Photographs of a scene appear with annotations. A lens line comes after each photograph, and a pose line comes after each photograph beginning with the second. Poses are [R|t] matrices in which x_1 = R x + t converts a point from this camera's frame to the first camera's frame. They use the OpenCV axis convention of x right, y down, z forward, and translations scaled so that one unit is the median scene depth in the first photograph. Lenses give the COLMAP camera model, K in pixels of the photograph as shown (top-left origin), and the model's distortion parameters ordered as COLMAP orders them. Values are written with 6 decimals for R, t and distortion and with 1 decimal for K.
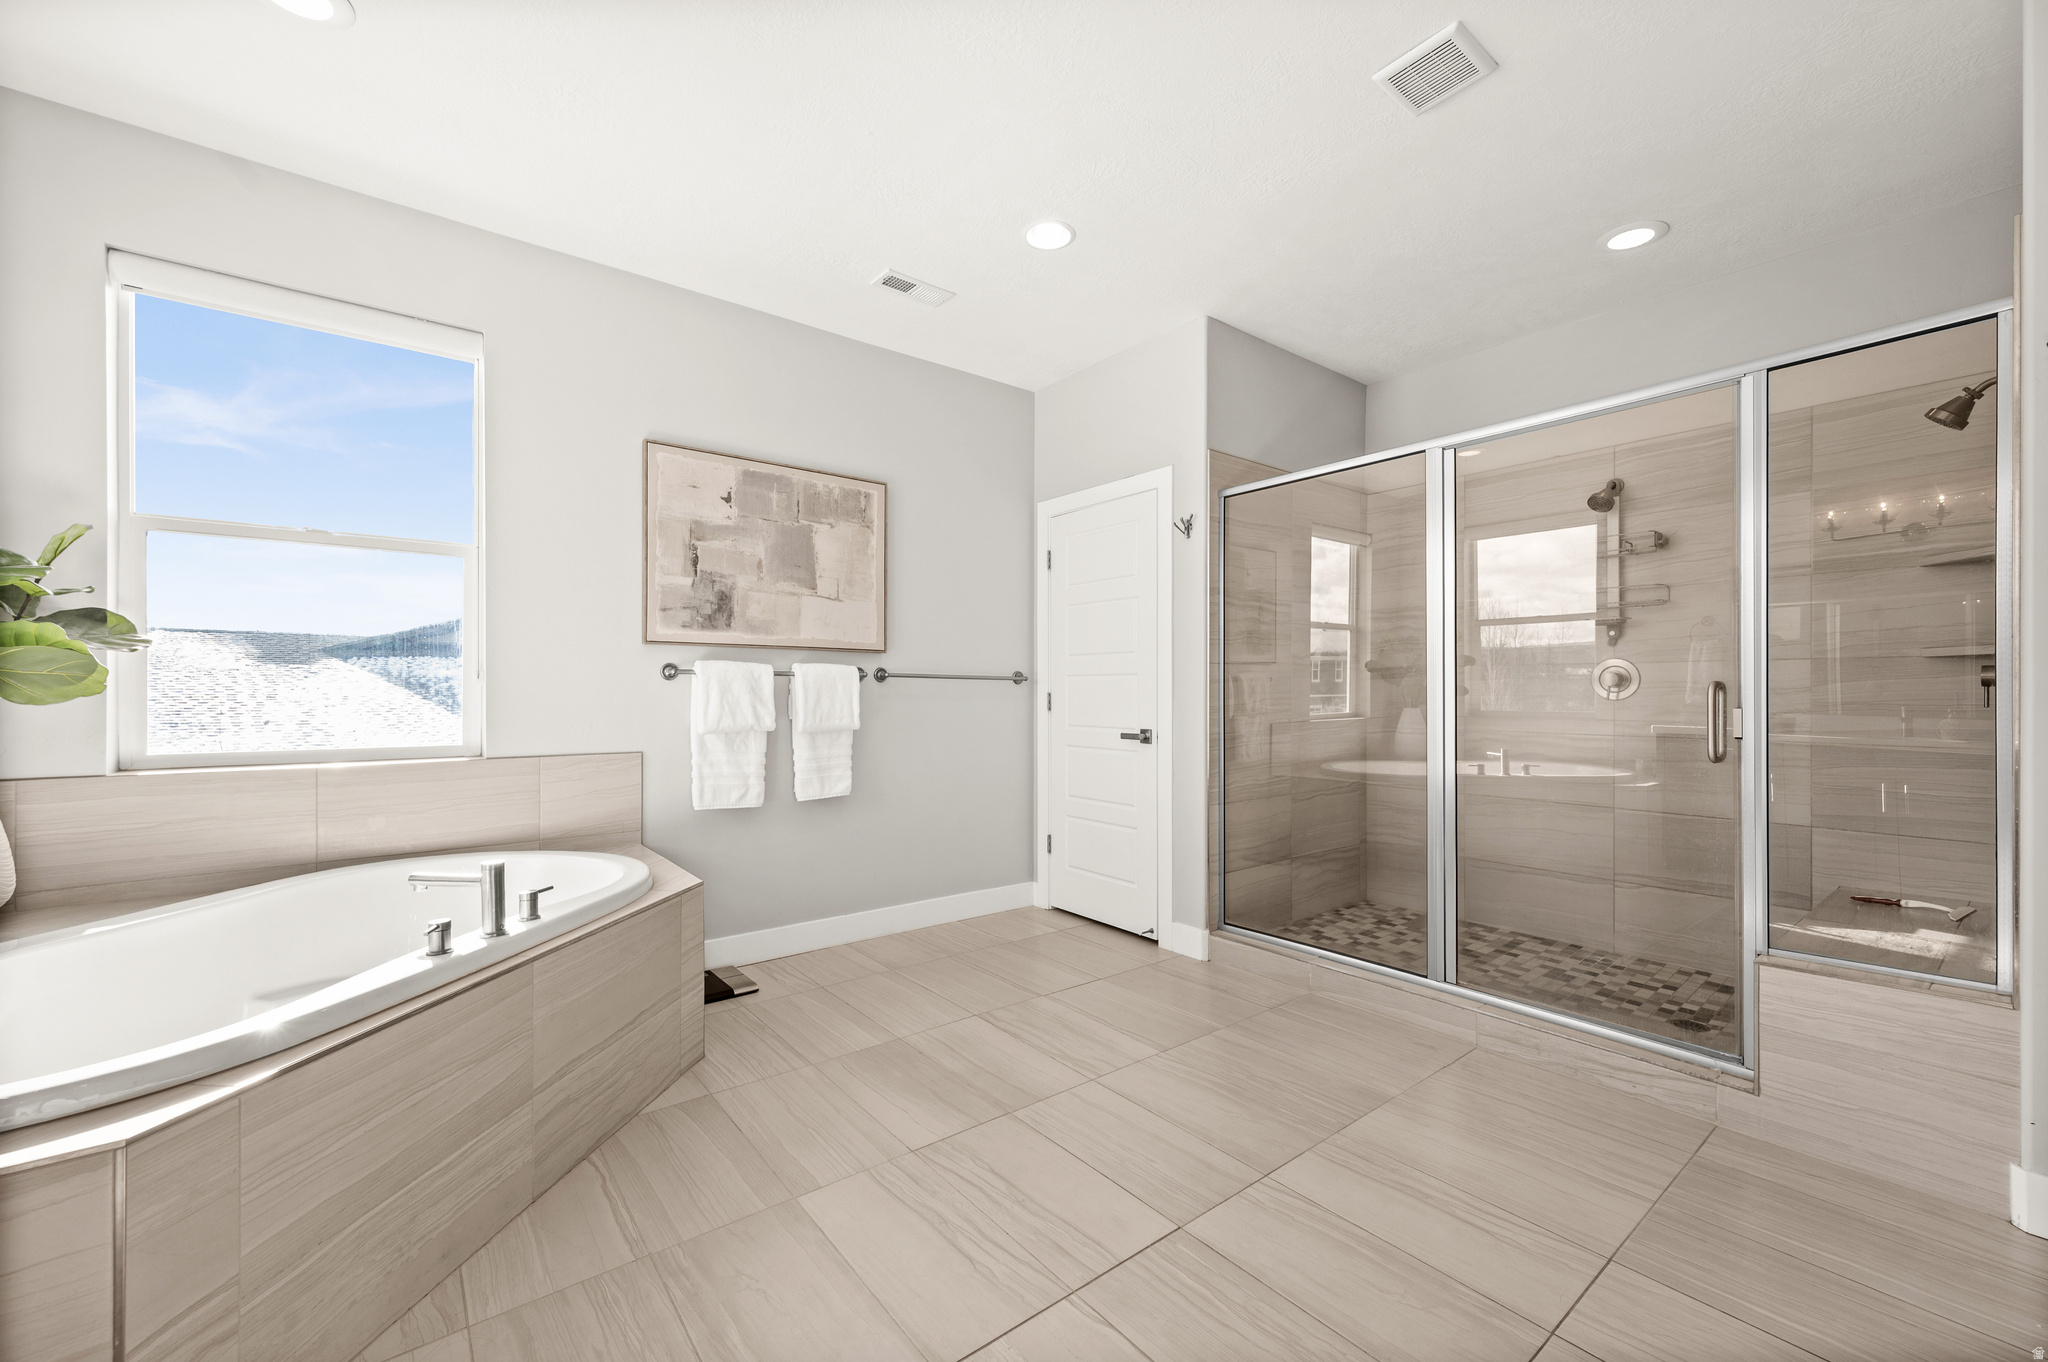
lens RADIAL K [[840.5, 0, 1024.0], [0, 840.5, 681.0], [0, 0, 1]] dist [0.000146, 0.000077]
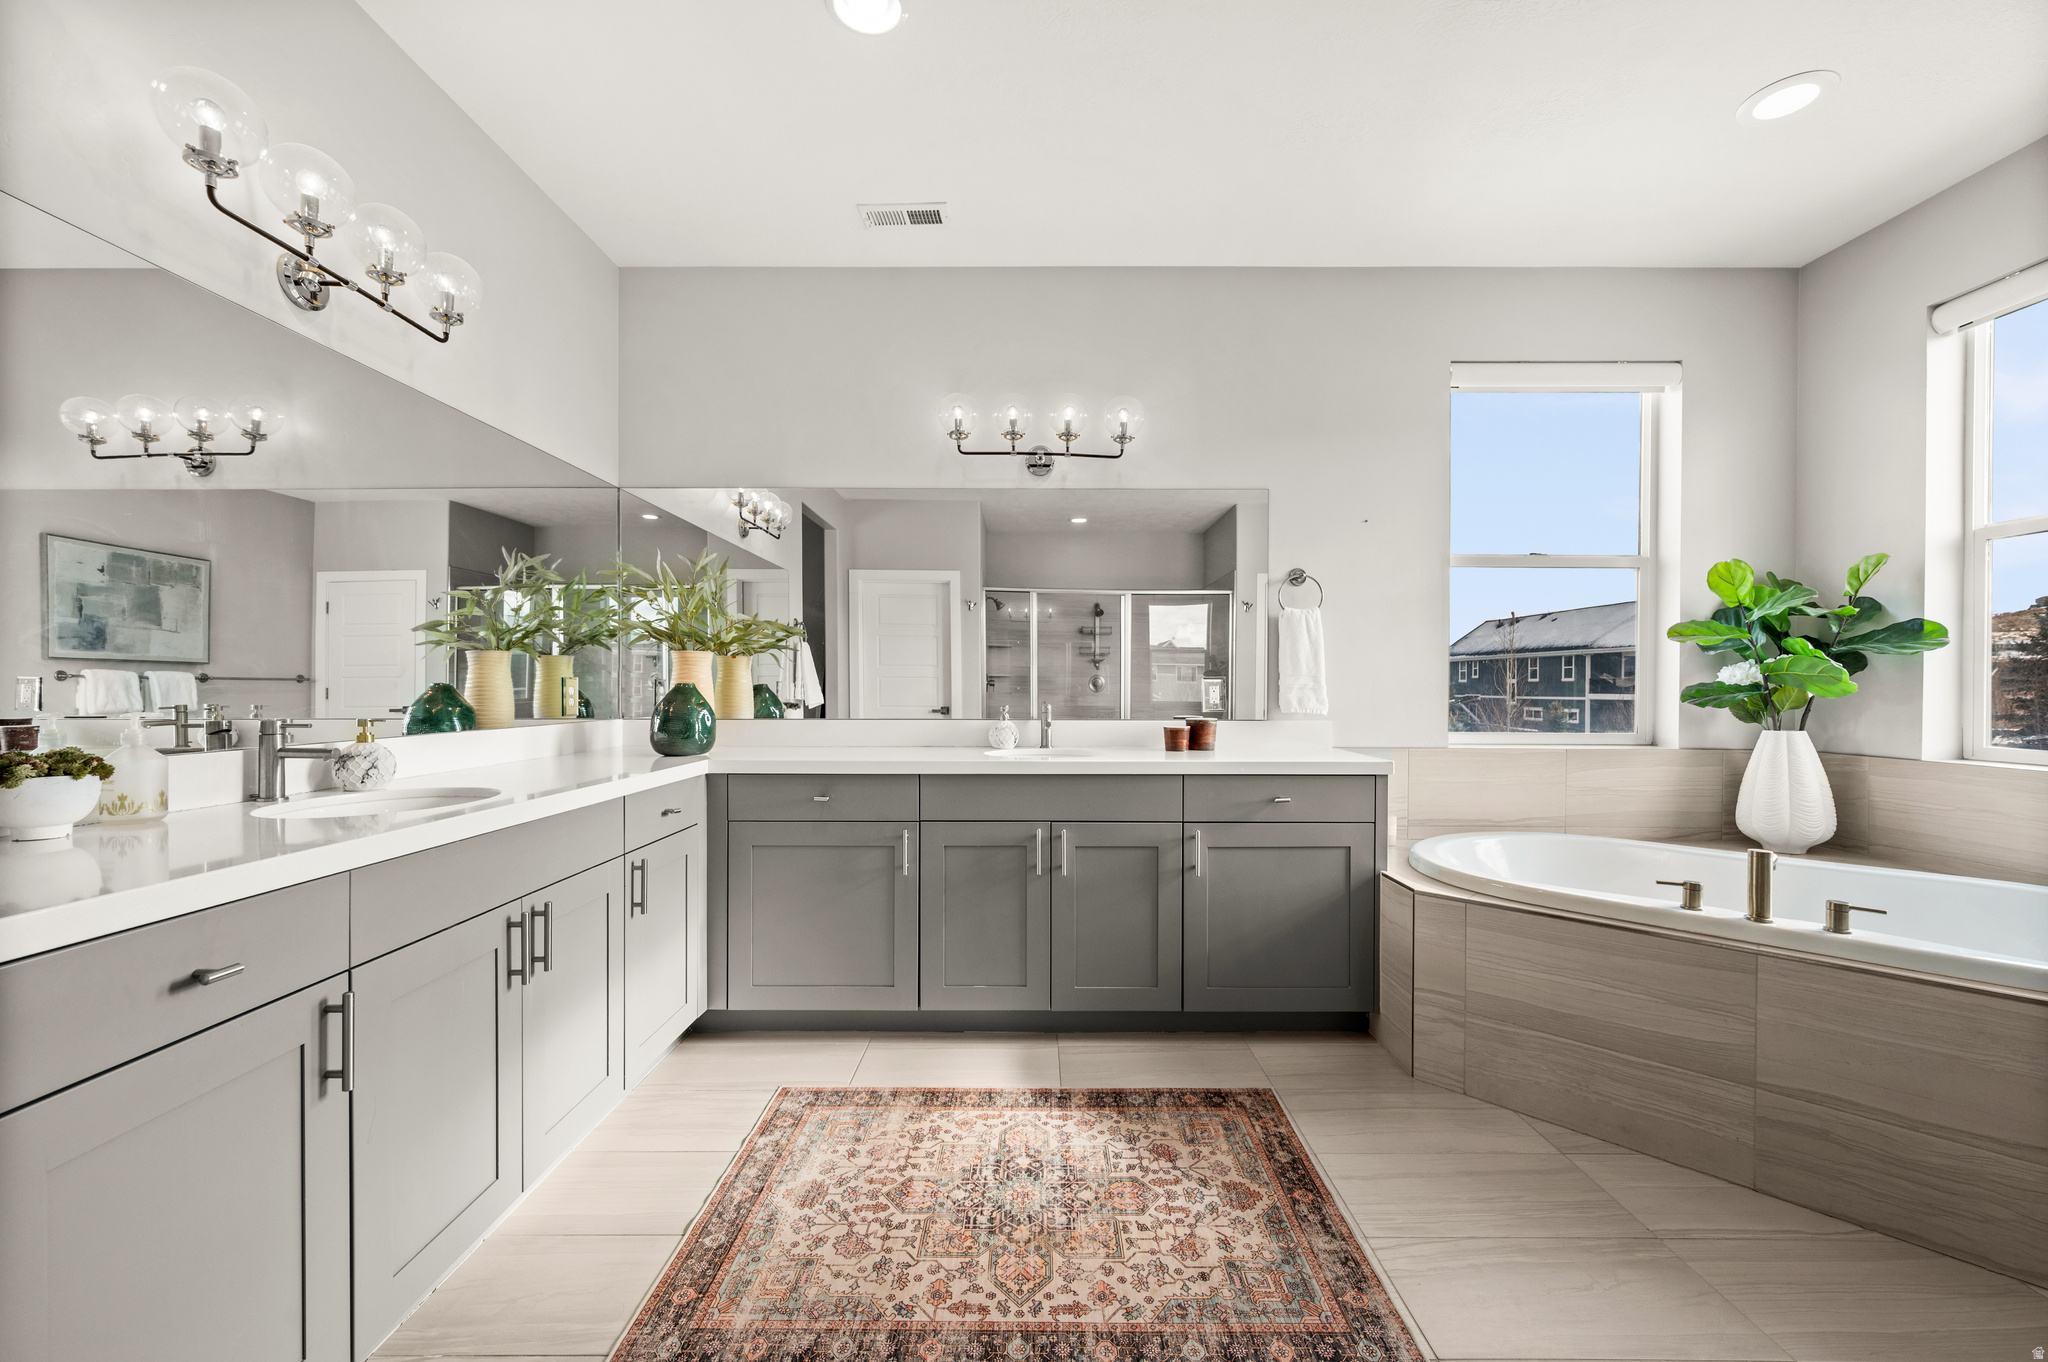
lens RADIAL K [[797.2, 0, 1031.0], [0, 797.2, 688.4], [0, 0, 1]] dist [0.000901, 0.000028]
pose [[0.627181, 0.003169, 0.778867, -0.407596], [-0.006499, 0.999978, 0.001165, -0.000477], [-0.778846, -0.005793, 0.627188, -1.318924]]
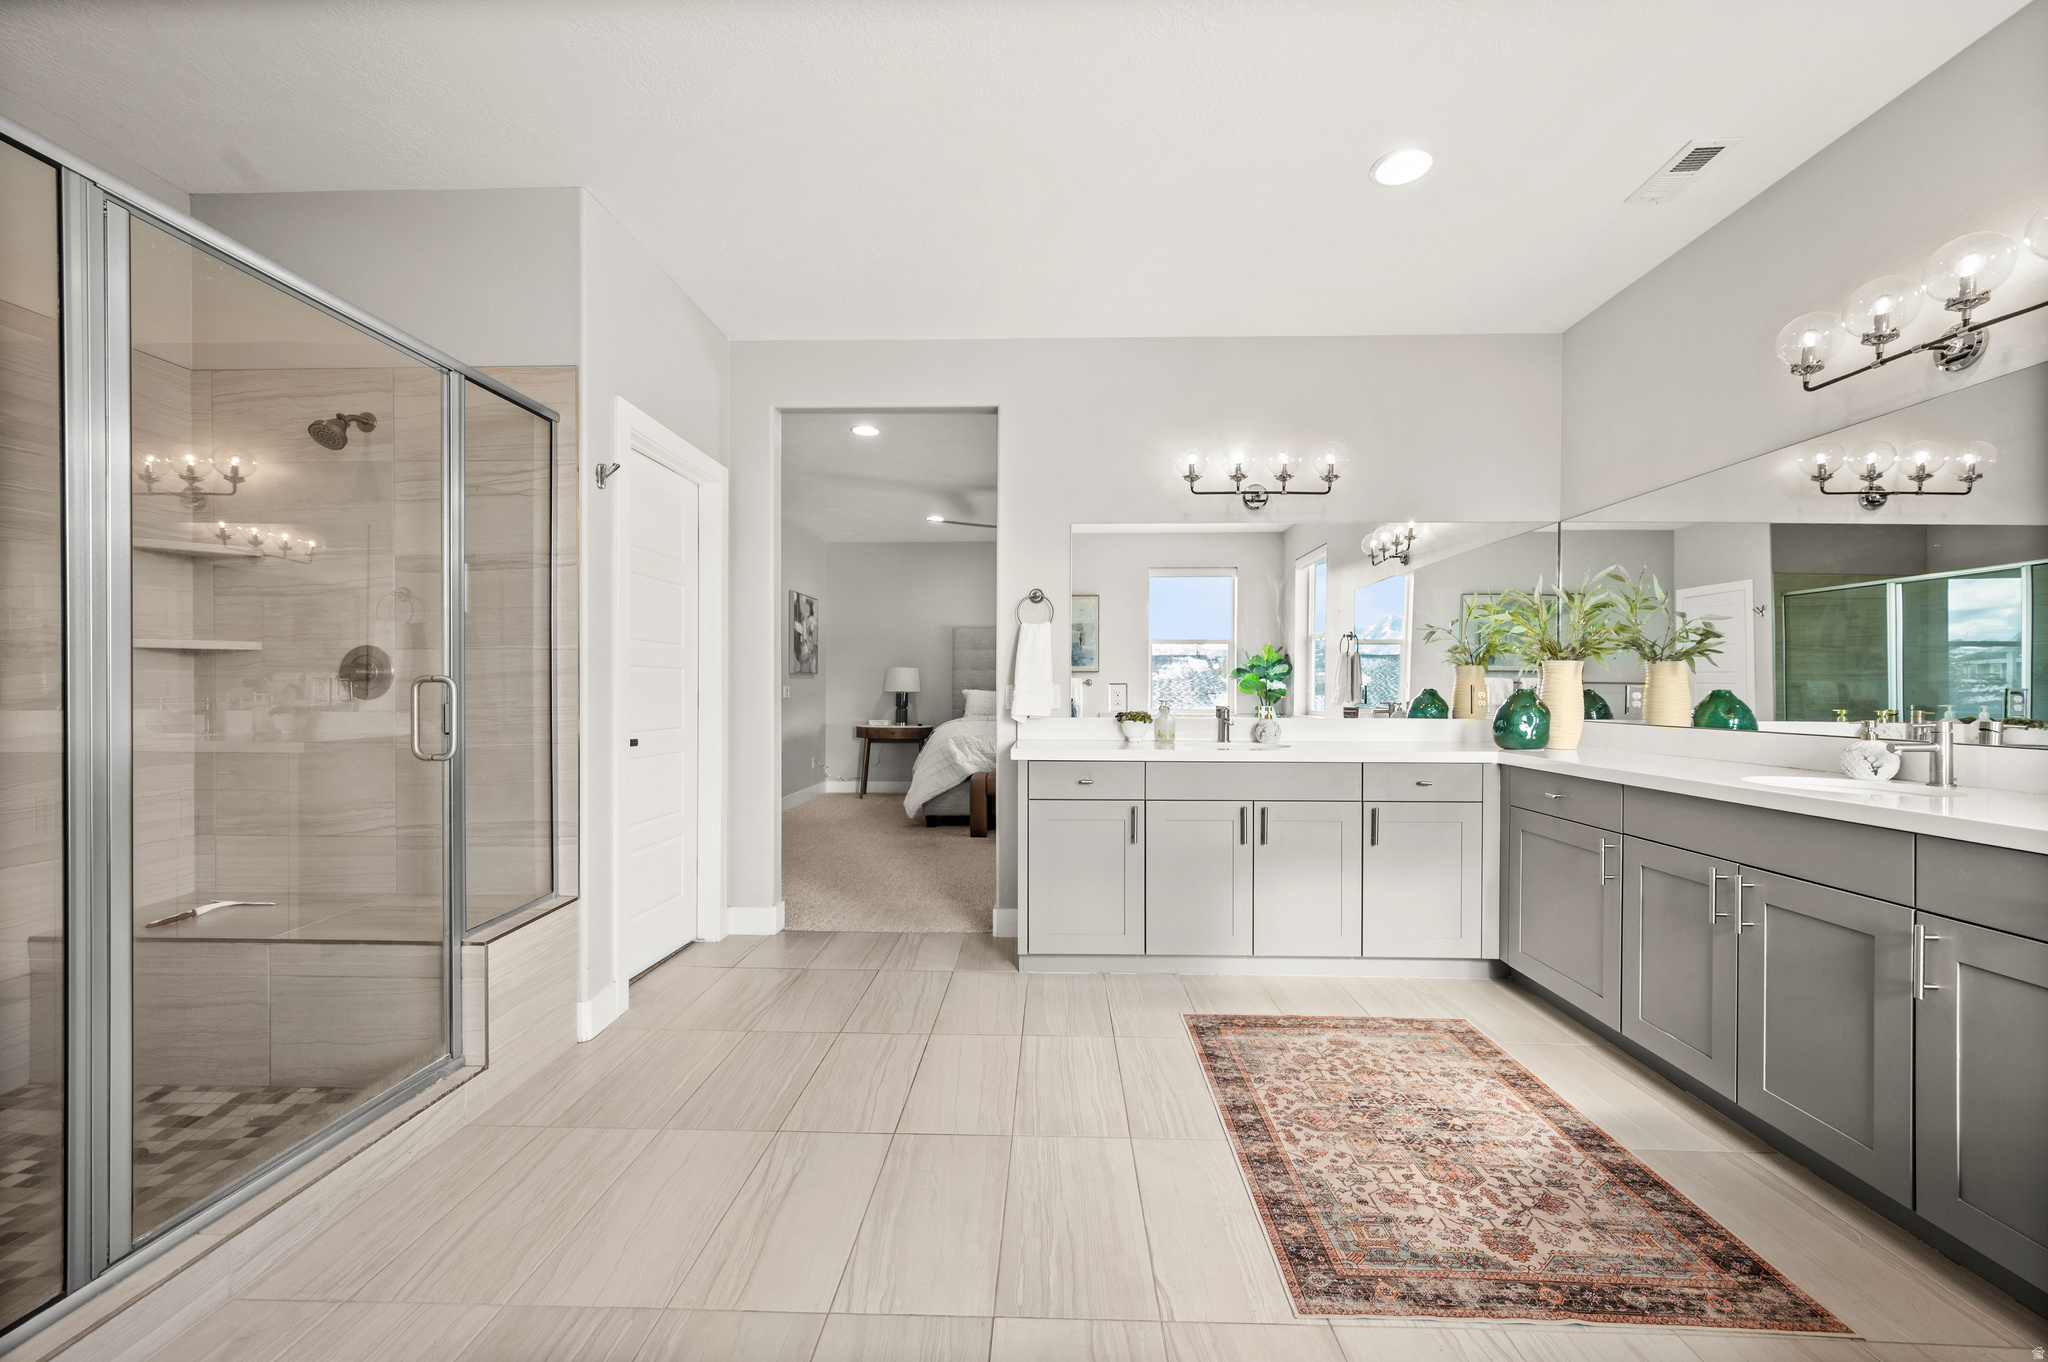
lens RADIAL K [[840.5, 0, 1024.0], [0, 840.5, 681.0], [0, 0, 1]] dist [0.000146, 0.000077]
pose [[0.754955, 0.000682, -0.655776, 0.183743], [-0.005986, 0.999965, -0.005851, 0.005209], [0.655749, 0.008343, 0.754933, -1.655417]]
